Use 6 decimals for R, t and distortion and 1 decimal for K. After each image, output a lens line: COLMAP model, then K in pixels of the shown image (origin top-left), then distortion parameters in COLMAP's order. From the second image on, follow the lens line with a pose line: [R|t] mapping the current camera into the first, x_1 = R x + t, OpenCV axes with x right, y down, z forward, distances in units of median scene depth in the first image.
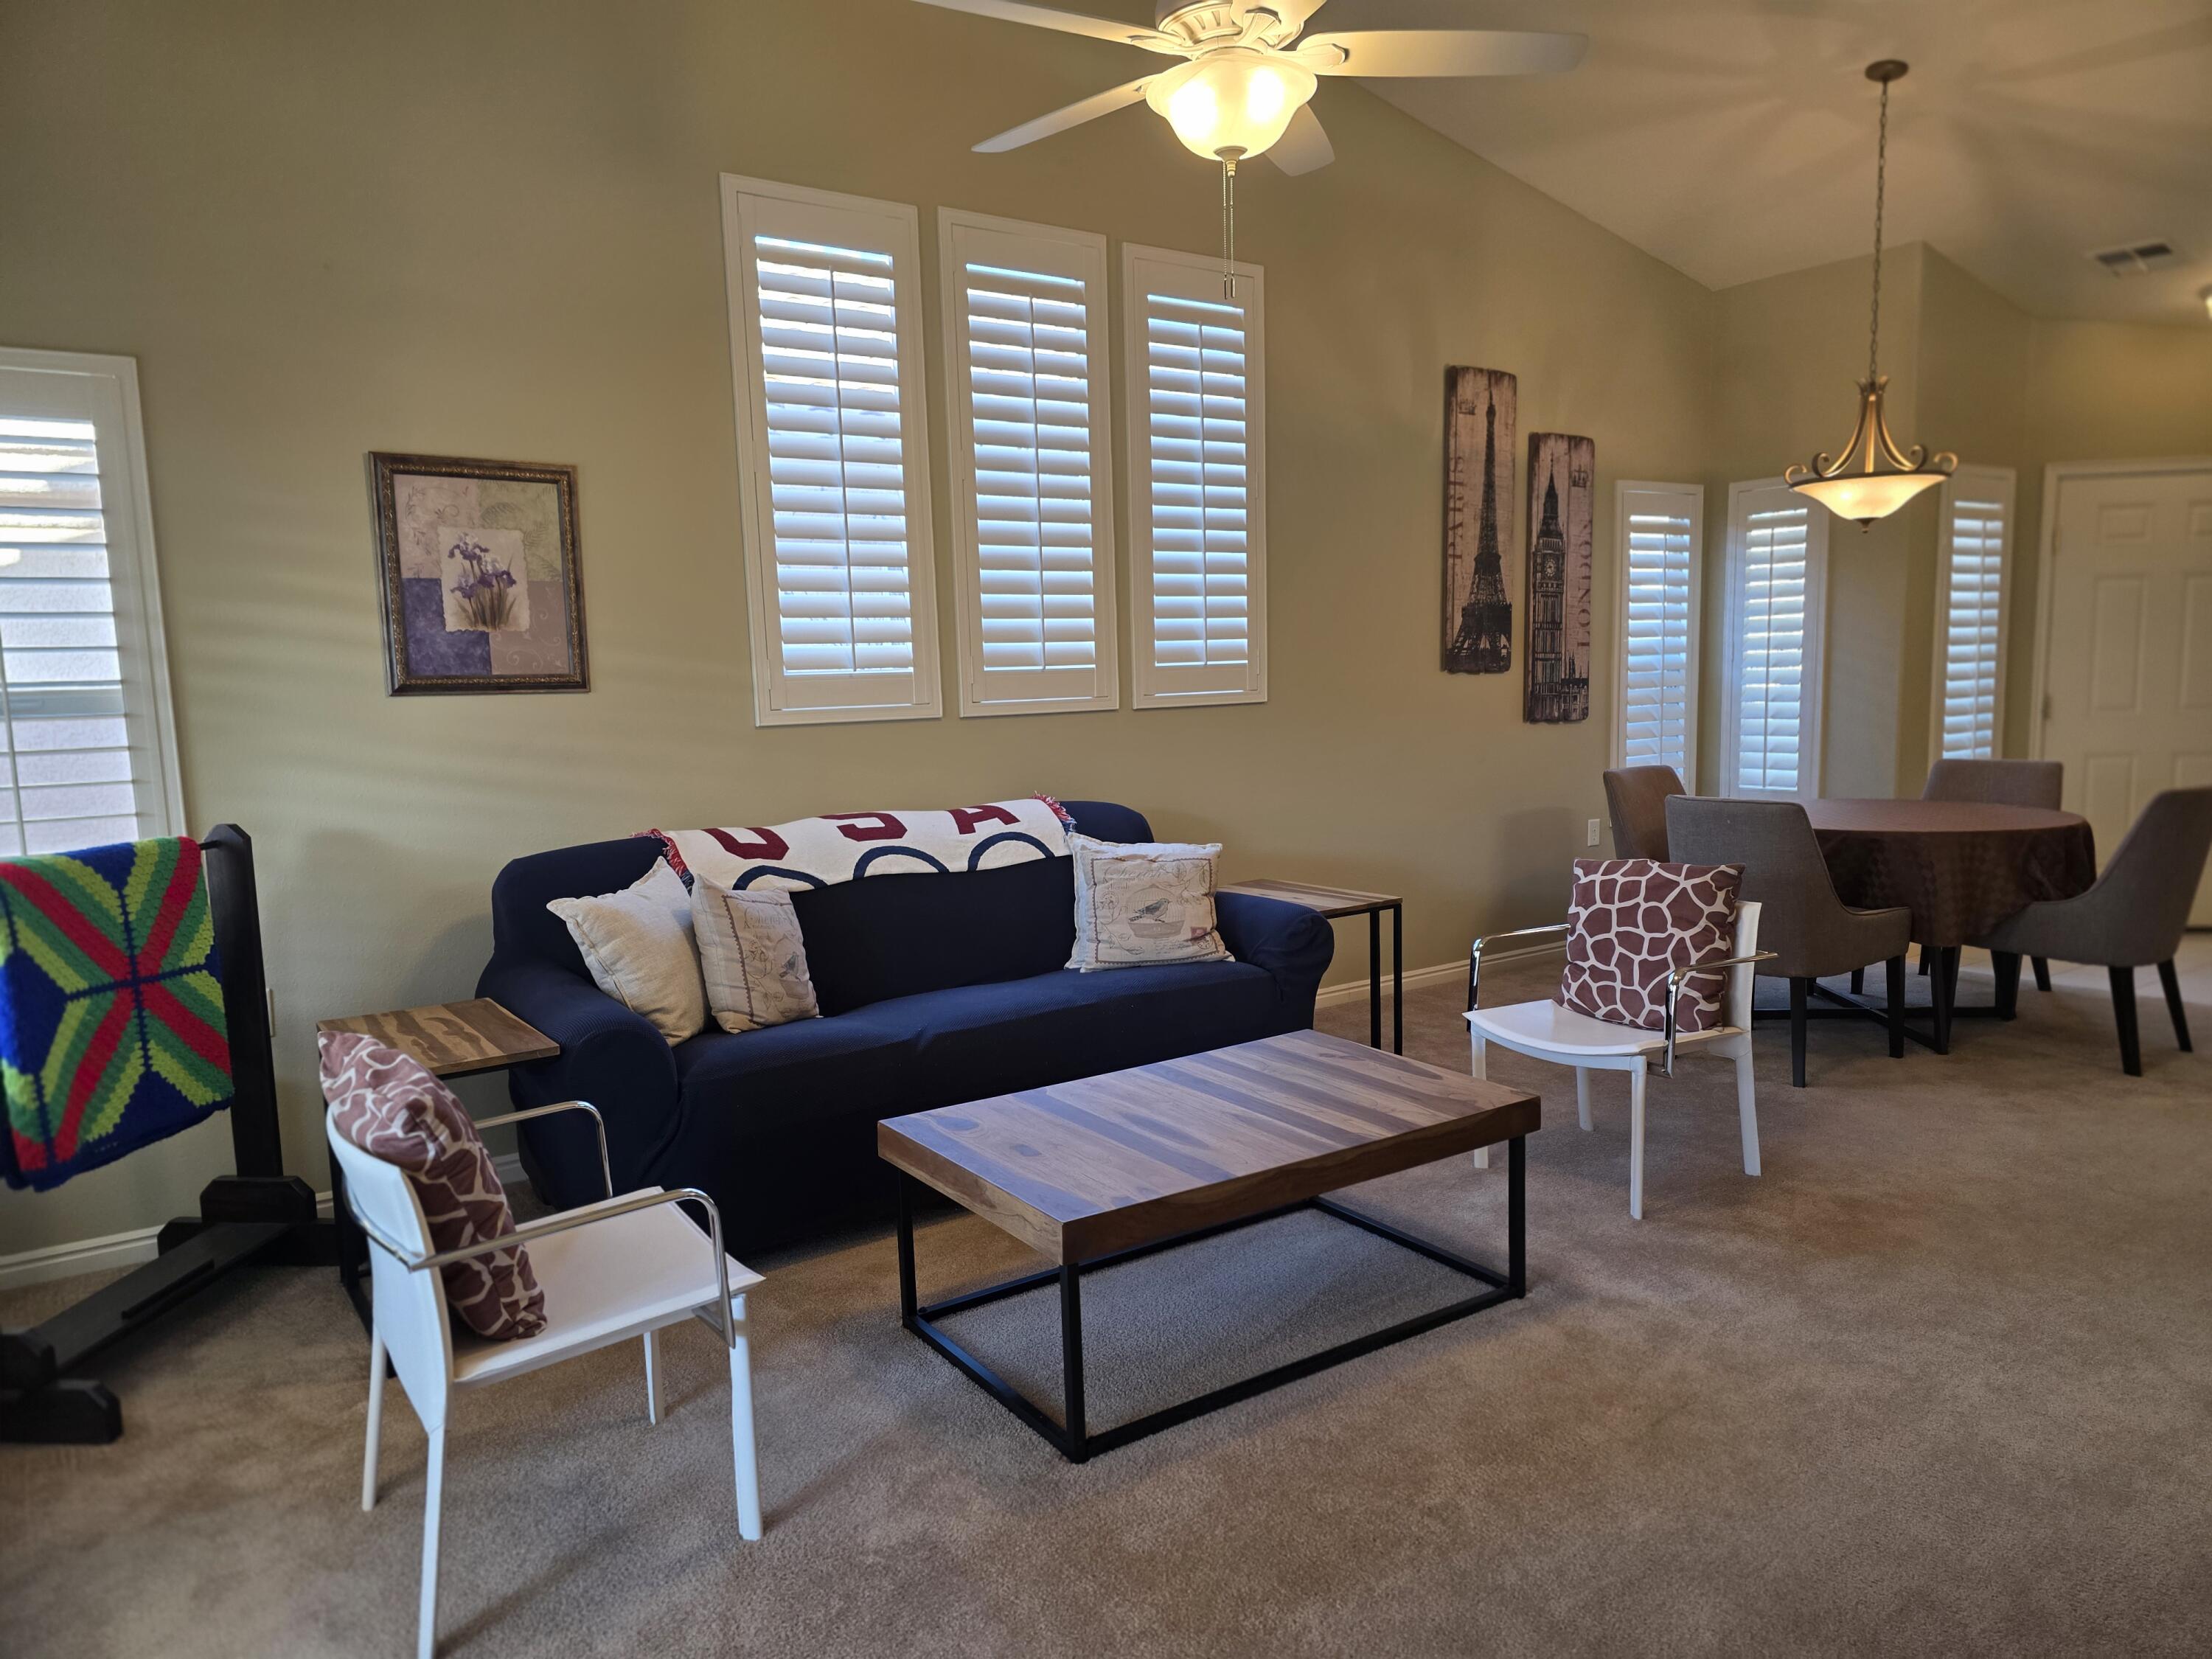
lens RADIAL K [[1477.7, 0, 1104.1], [0, 1477.7, 846.1], [0, 0, 1]] dist [0.066658, -0.054268]
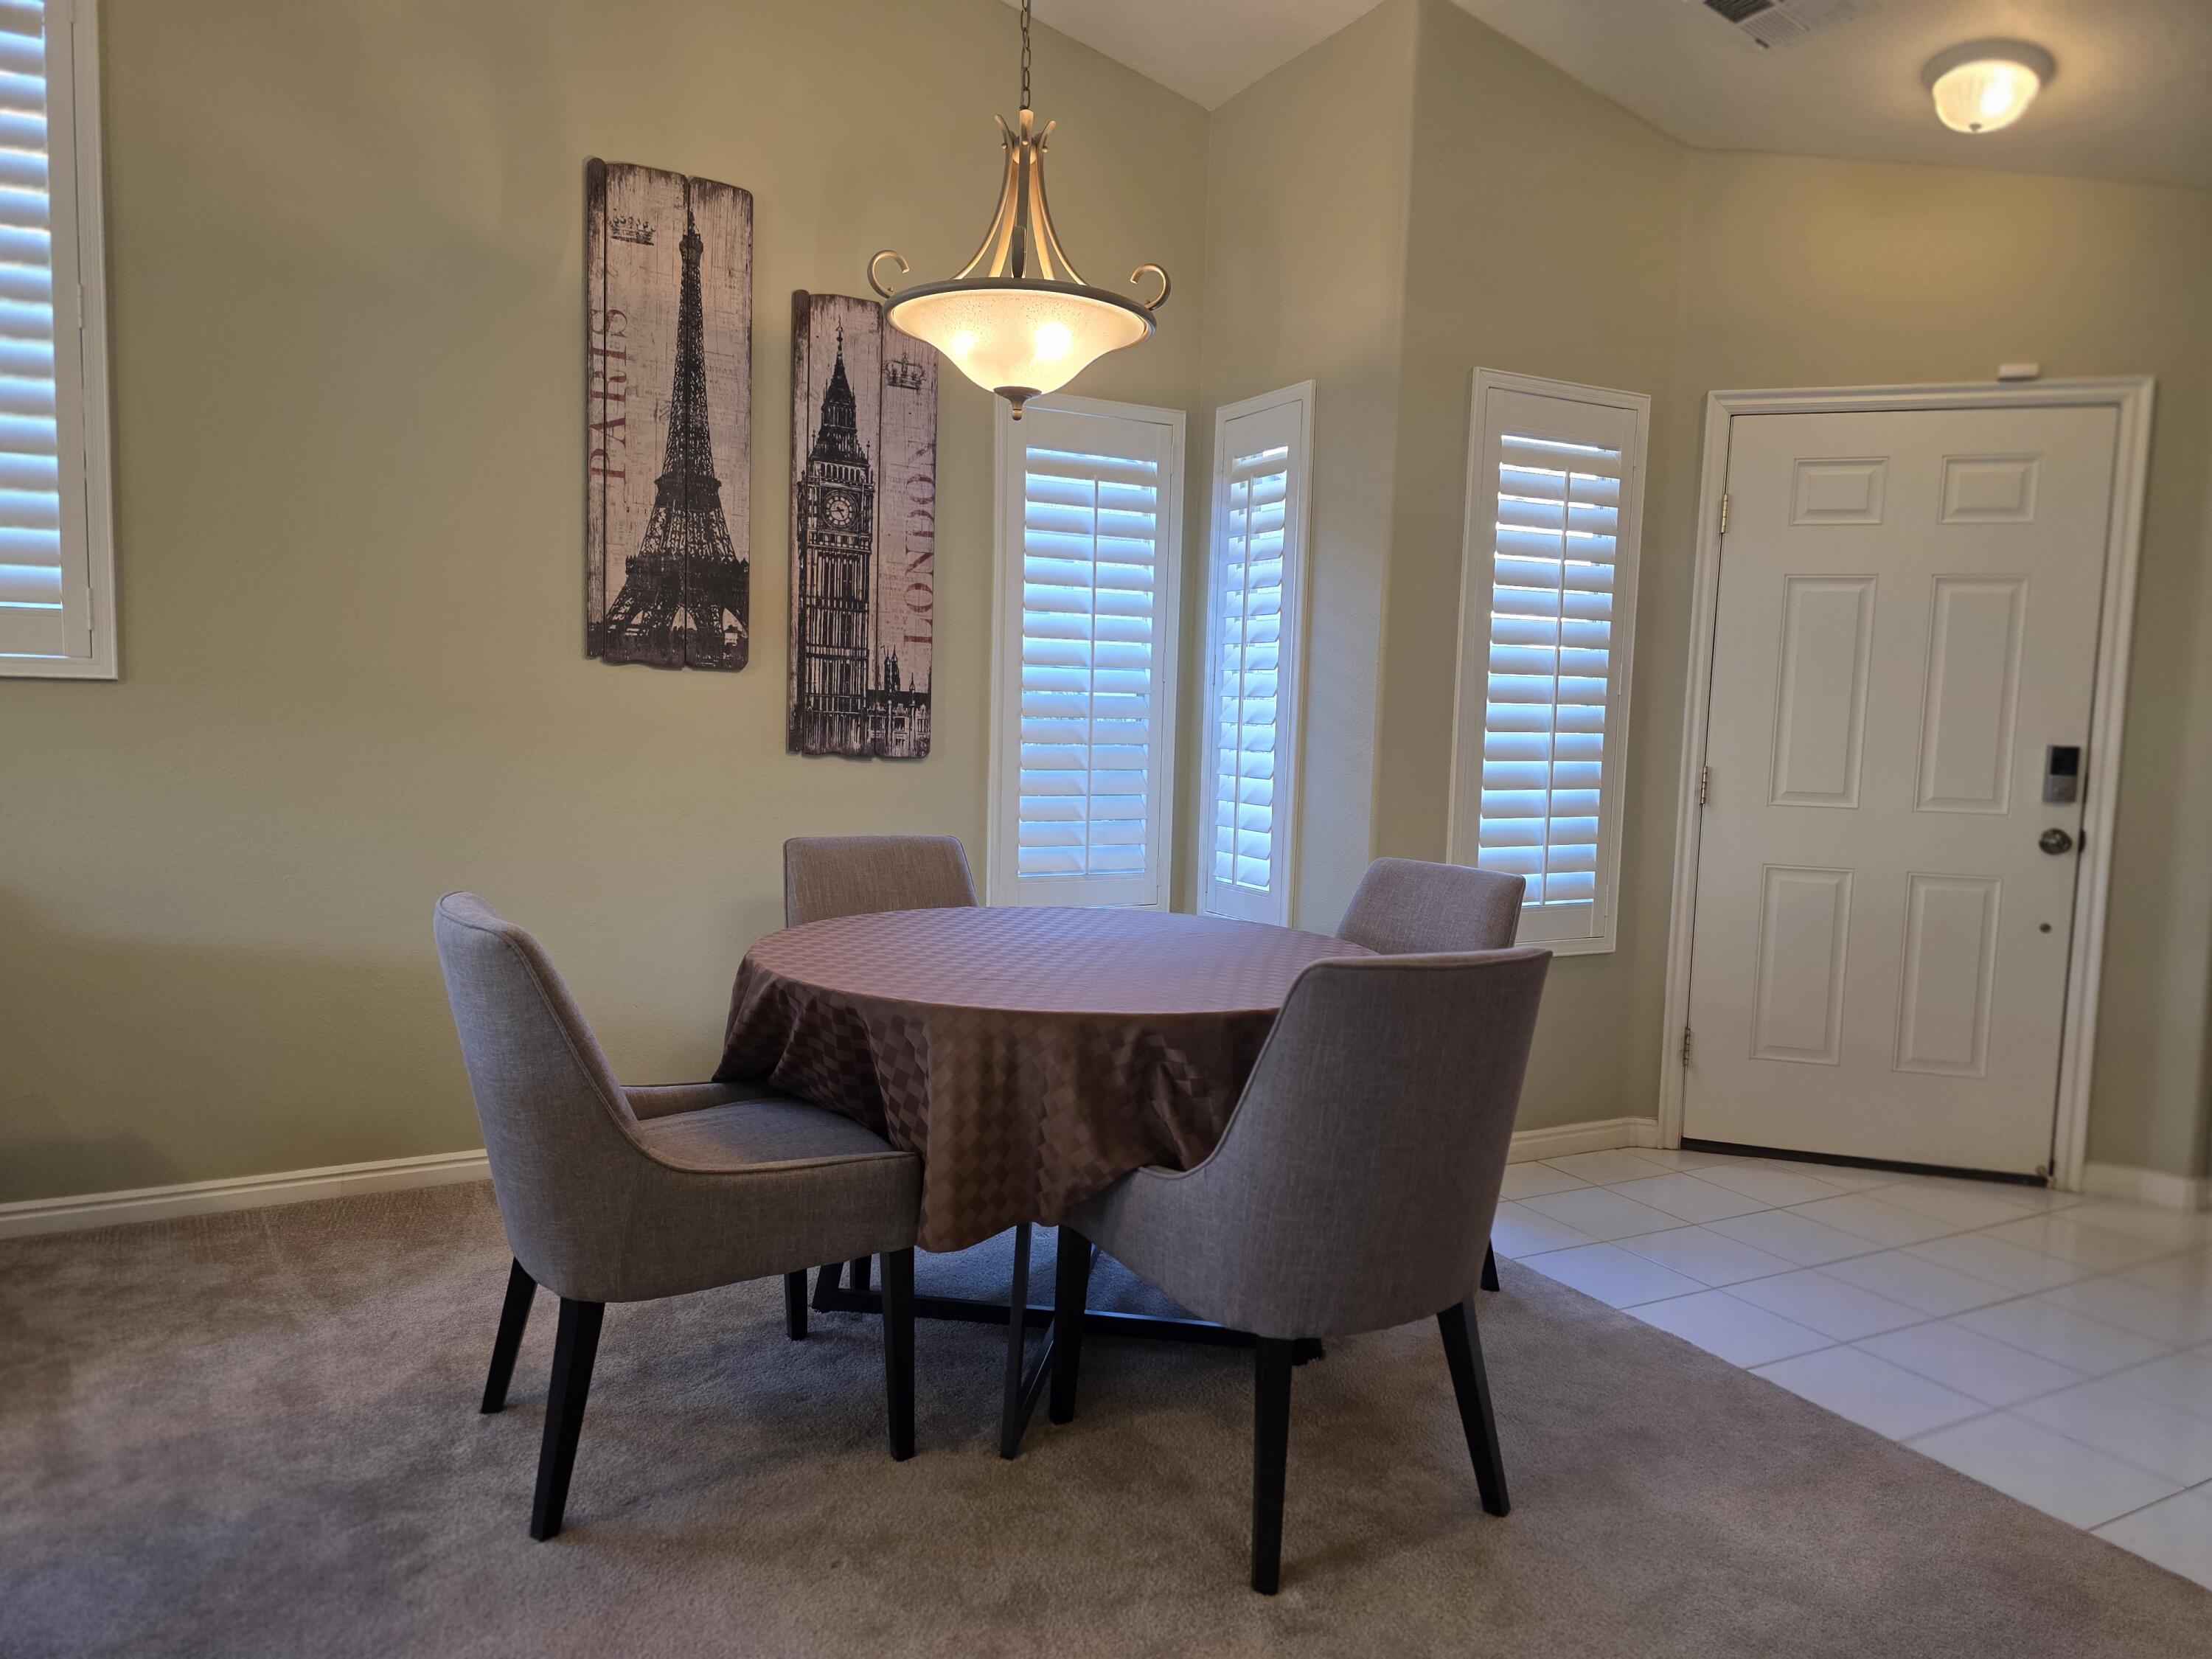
lens RADIAL K [[1477.7, 0, 1095.1], [0, 1477.7, 838.4], [0, 0, 1]] dist [0.066658, -0.054268]
pose [[0.990983, 0.066818, -0.116137, 0.647350], [-0.070516, 0.997117, -0.028020, -0.052521], [0.113930, 0.035957, 0.992838, 0.525028]]
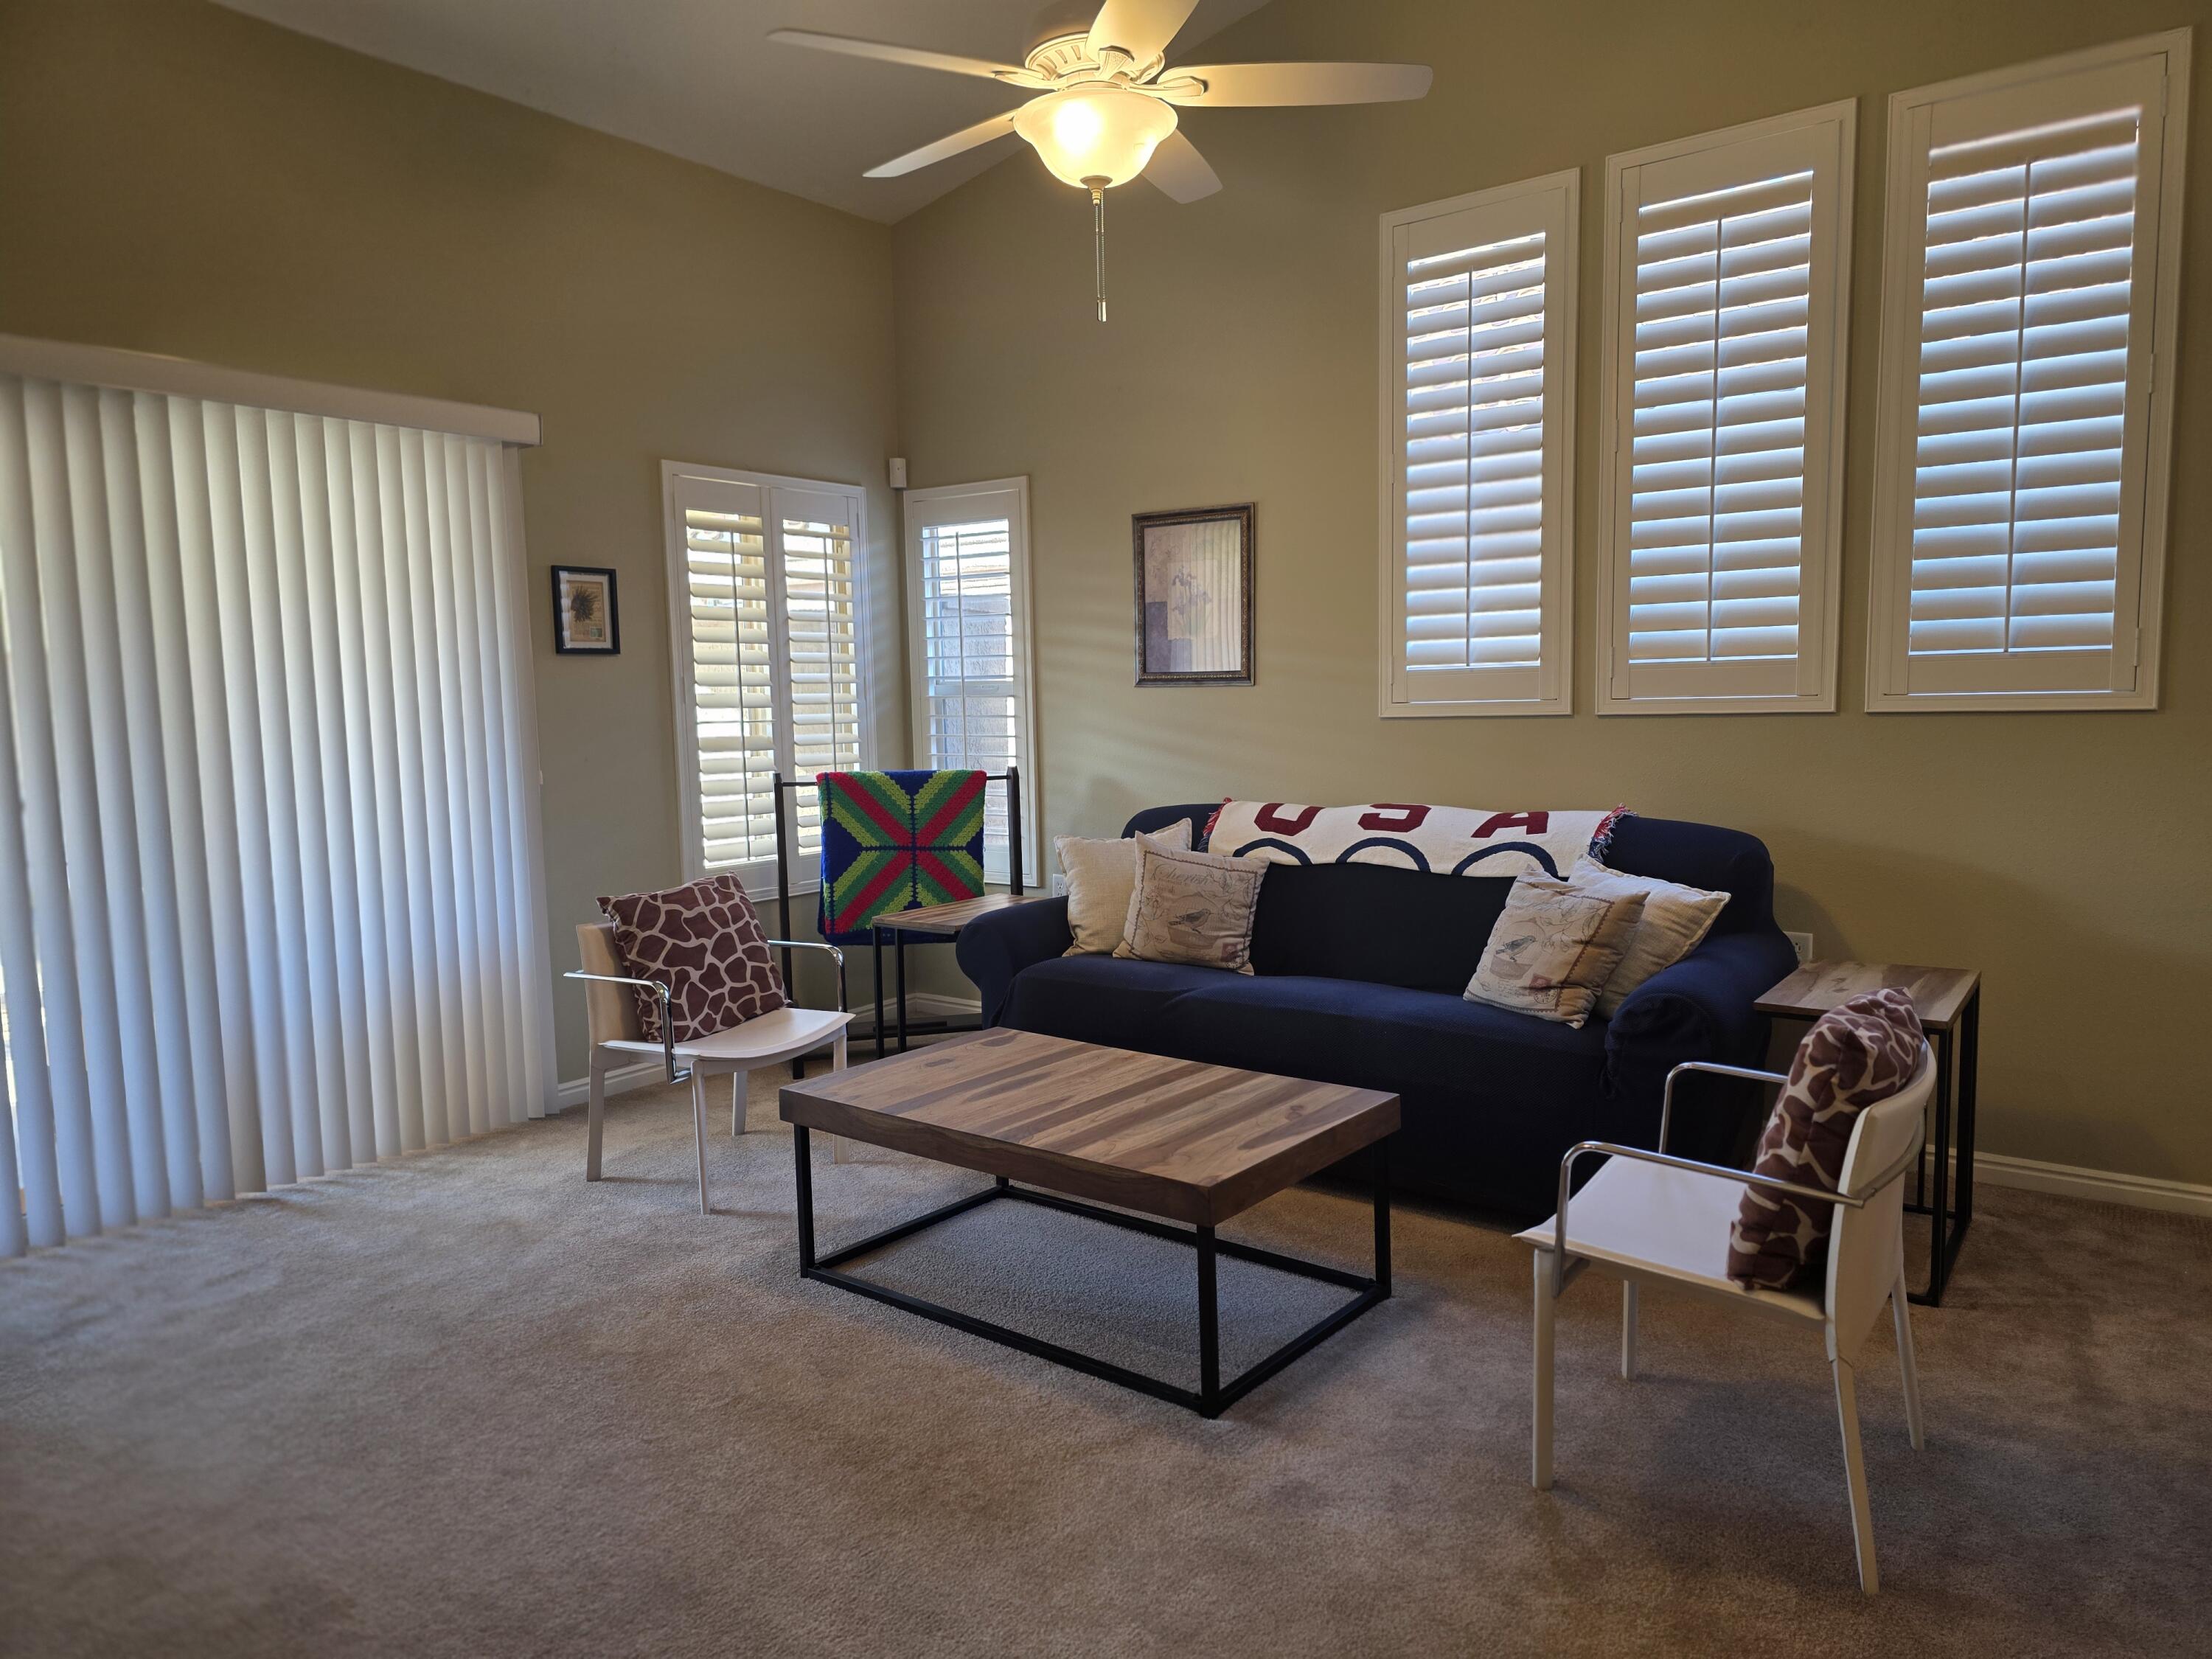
lens RADIAL K [[1477.7, 0, 1107.8], [0, 1477.7, 841.4], [0, 0, 1]] dist [0.066658, -0.054268]
pose [[0.308122, 0.120882, -0.943636, 0.675876], [-0.099573, 0.990544, 0.094378, -0.066342], [0.946122, 0.064880, 0.317245, 0.426339]]
